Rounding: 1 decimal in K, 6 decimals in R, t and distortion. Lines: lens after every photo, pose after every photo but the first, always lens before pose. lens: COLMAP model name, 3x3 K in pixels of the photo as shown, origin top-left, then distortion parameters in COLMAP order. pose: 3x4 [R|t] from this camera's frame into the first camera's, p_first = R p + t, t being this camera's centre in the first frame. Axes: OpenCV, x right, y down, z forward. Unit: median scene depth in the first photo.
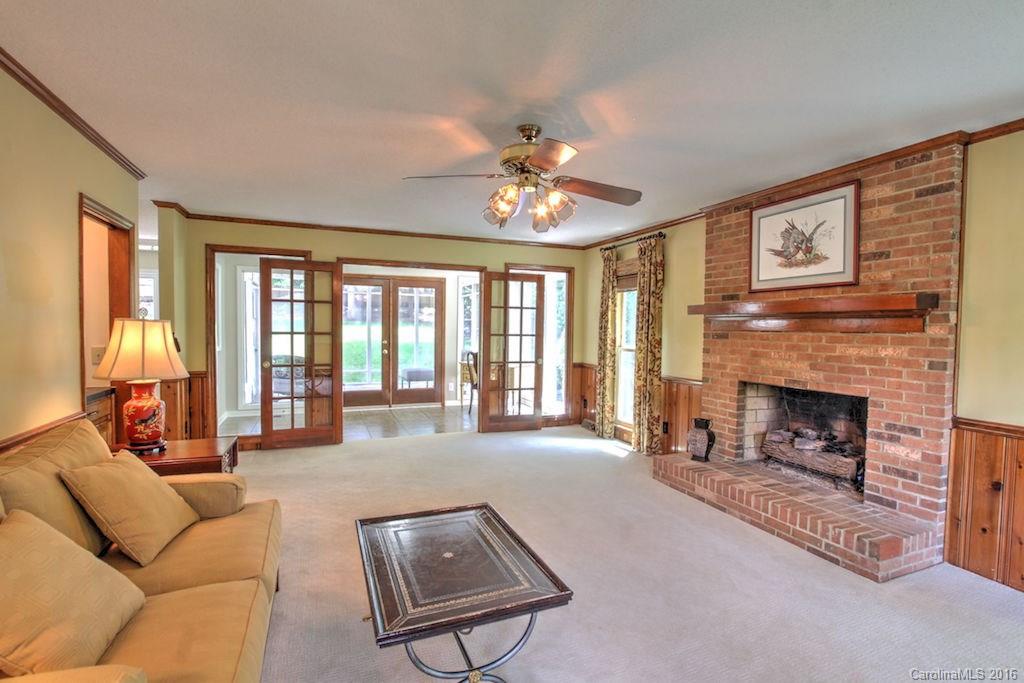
lens RADIAL K [[477.6, 0, 514.7], [0, 477.6, 340.0], [0, 0, 1]] dist [-0.002040, -0.000240]
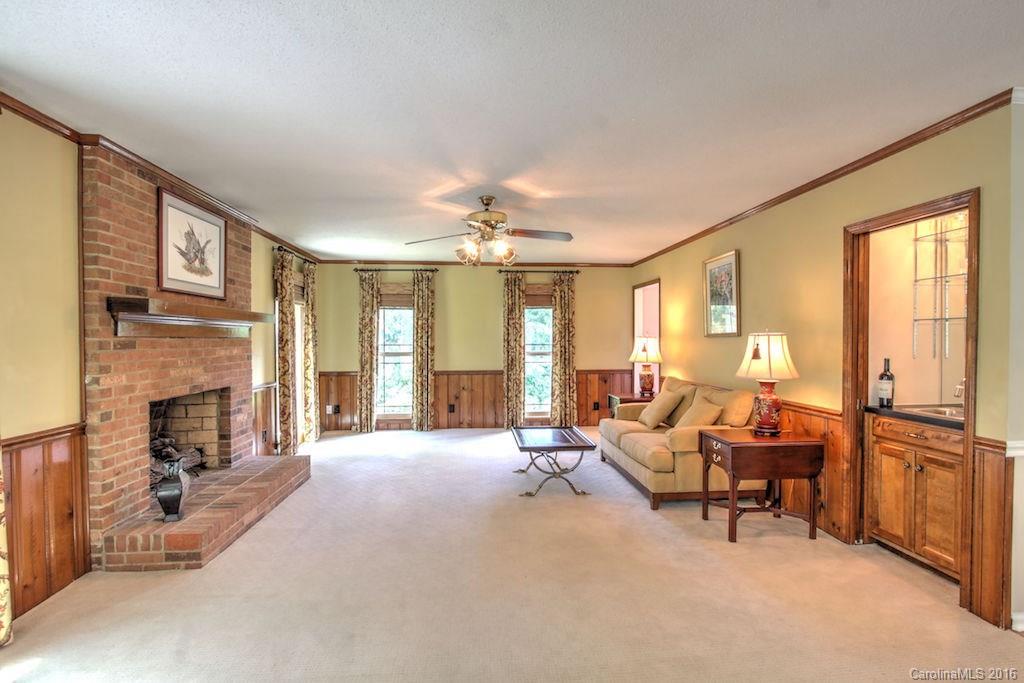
lens RADIAL K [[477.6, 0, 514.7], [0, 477.6, 340.0], [0, 0, 1]] dist [-0.002040, -0.000240]
pose [[-0.954868, -0.012857, 0.296754, -0.354028], [-0.004125, 0.999540, 0.030035, -0.044927], [-0.297003, 0.027456, -0.954482, 1.742556]]
